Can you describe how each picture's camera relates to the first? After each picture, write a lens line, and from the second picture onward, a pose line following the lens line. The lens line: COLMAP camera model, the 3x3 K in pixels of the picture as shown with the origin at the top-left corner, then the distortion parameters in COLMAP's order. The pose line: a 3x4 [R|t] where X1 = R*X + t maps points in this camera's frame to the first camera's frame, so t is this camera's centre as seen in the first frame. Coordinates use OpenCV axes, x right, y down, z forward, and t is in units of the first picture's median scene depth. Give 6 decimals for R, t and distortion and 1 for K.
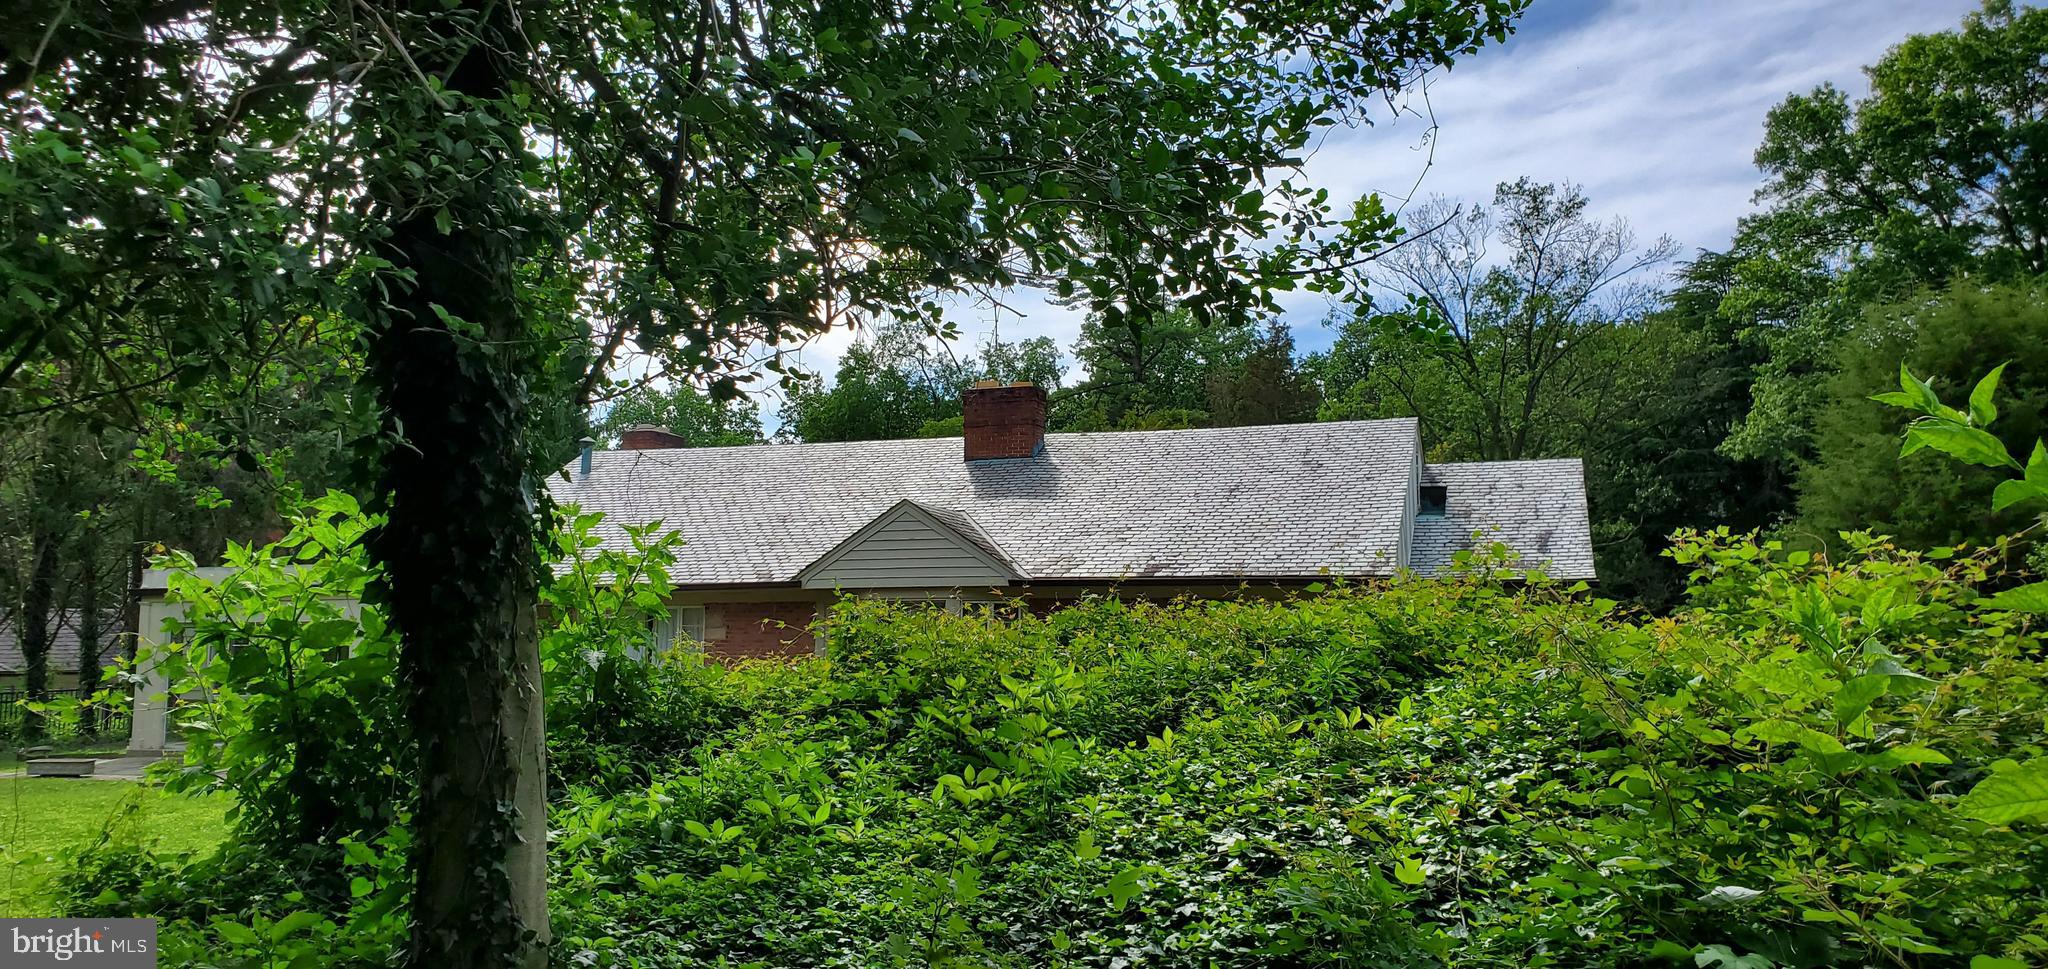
lens RADIAL K [[1579.7, 0, 1022.9], [0, 1579.7, 488.3], [0, 0, 1]] dist [0.034935, -0.053356]
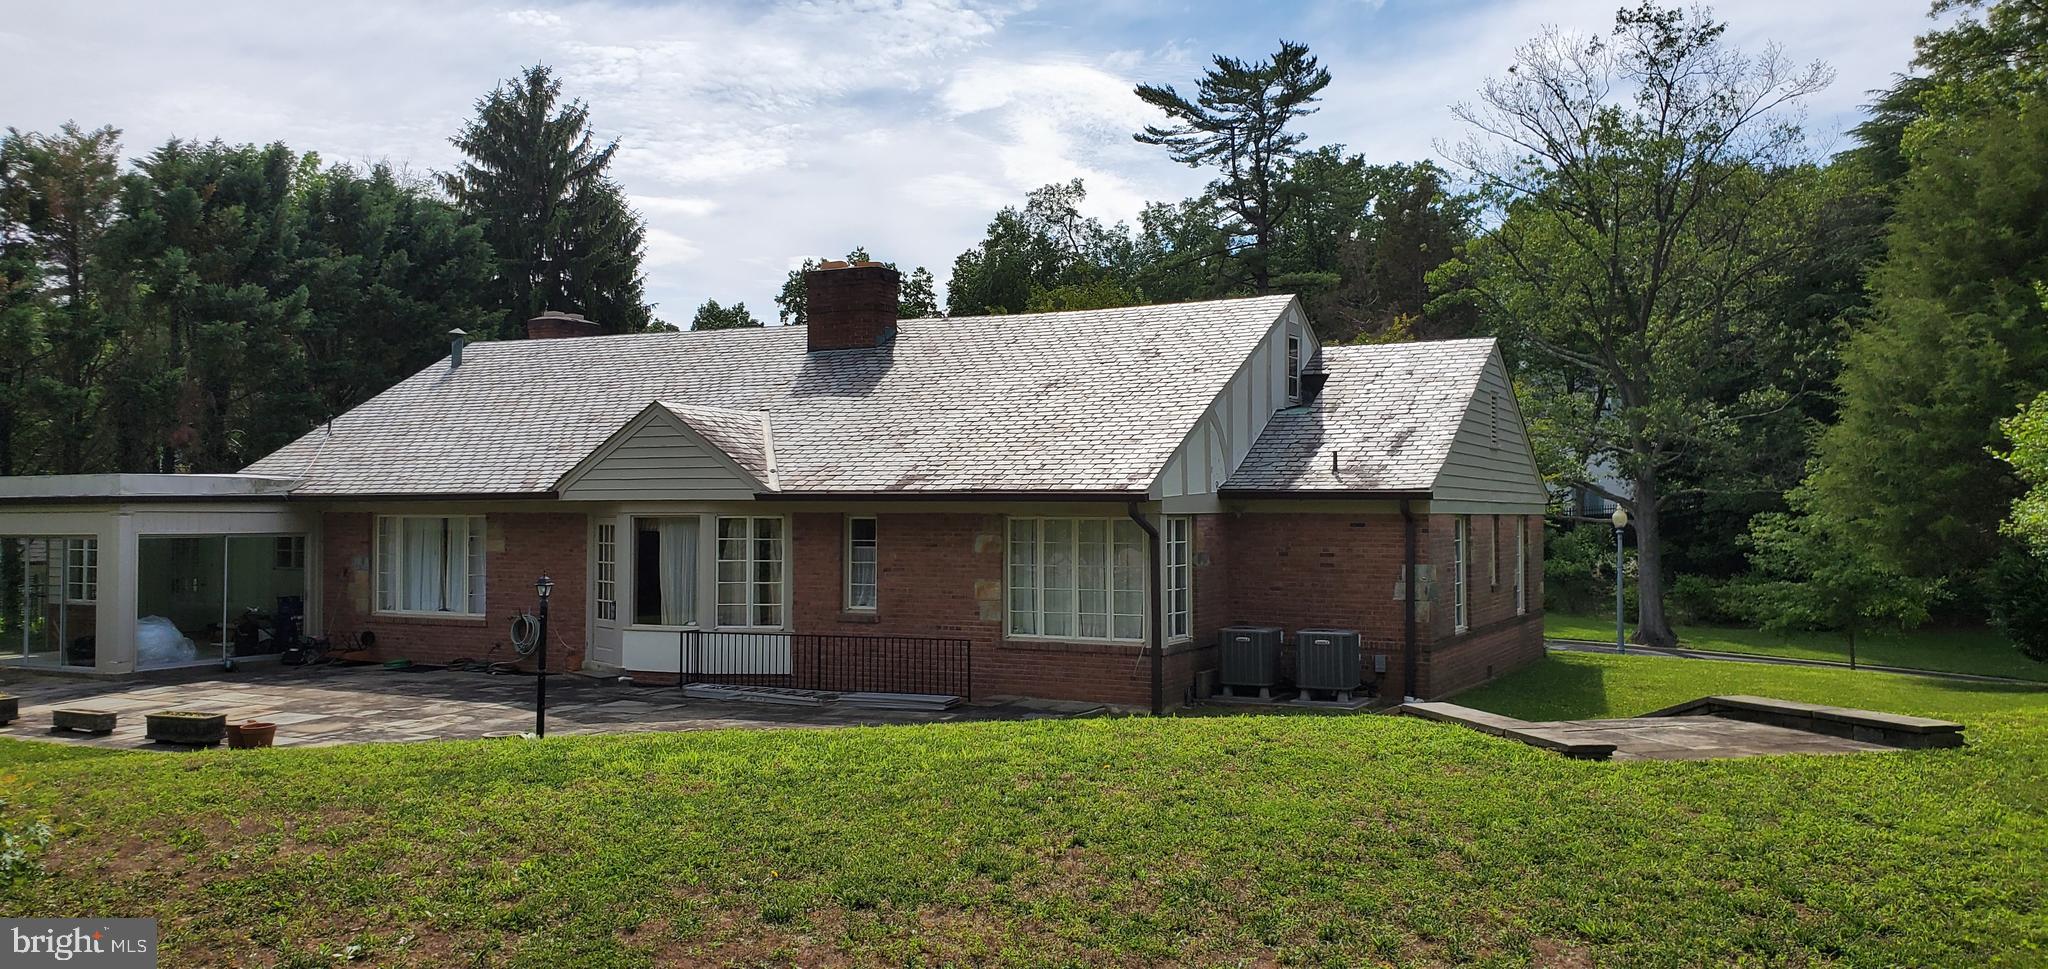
lens RADIAL K [[1579.7, 0, 1022.1], [0, 1579.7, 480.6], [0, 0, 1]] dist [0.034935, -0.053356]
pose [[0.987271, -0.003140, -0.159017, 0.110418], [0.016082, 0.996652, 0.080170, -0.007106], [0.158232, -0.081706, 0.984016, 0.054972]]
